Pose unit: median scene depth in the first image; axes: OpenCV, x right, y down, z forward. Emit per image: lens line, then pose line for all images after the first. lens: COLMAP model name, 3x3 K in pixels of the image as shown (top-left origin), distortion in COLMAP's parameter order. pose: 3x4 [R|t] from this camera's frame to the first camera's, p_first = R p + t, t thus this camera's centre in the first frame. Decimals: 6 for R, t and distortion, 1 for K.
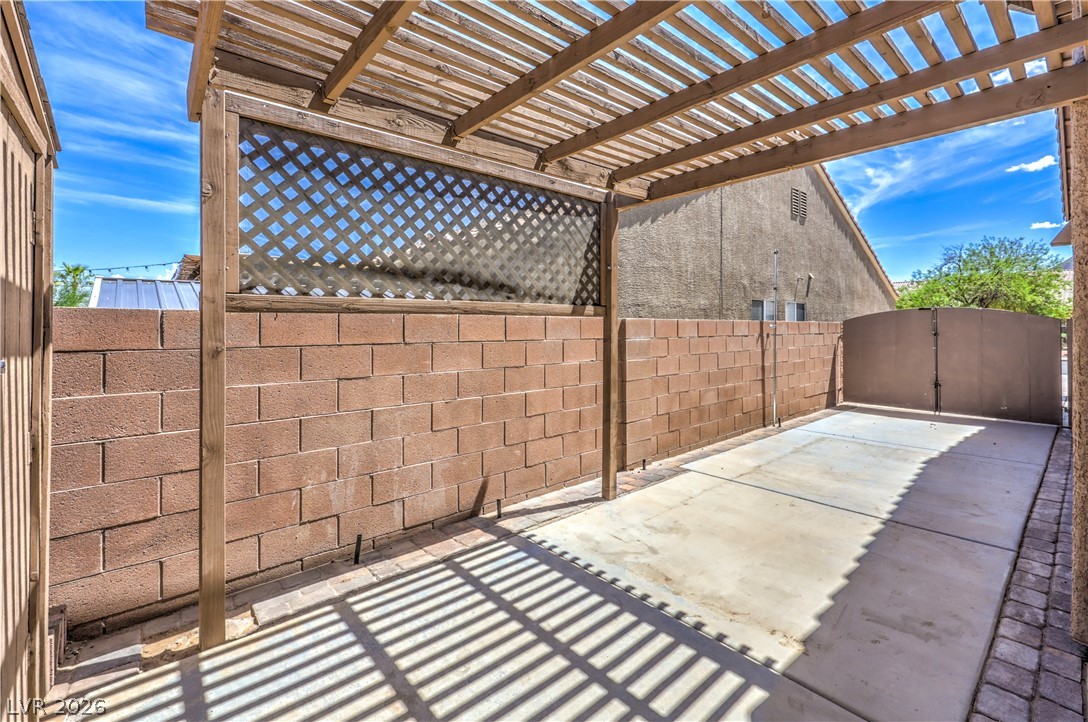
lens RADIAL K [[460.3, 0, 548.6], [0, 460.3, 324.9], [0, 0, 1]] dist [-0.002658, -0.000619]
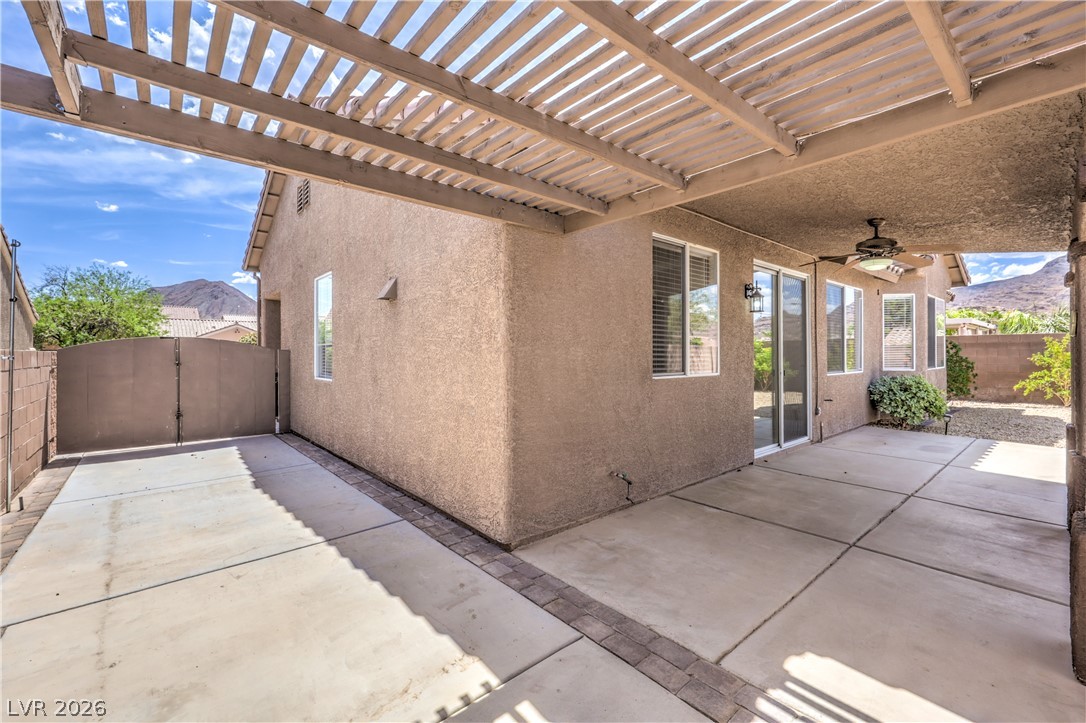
lens RADIAL K [[459.4, 0, 543.8], [0, 459.4, 352.6], [0, 0, 1]] dist [-0.002658, -0.000619]
pose [[-0.001838, -0.000074, 0.999998, -0.150192], [0.001590, 0.999999, 0.000077, -0.002631], [-0.999997, 0.001591, -0.001838, 0.242706]]
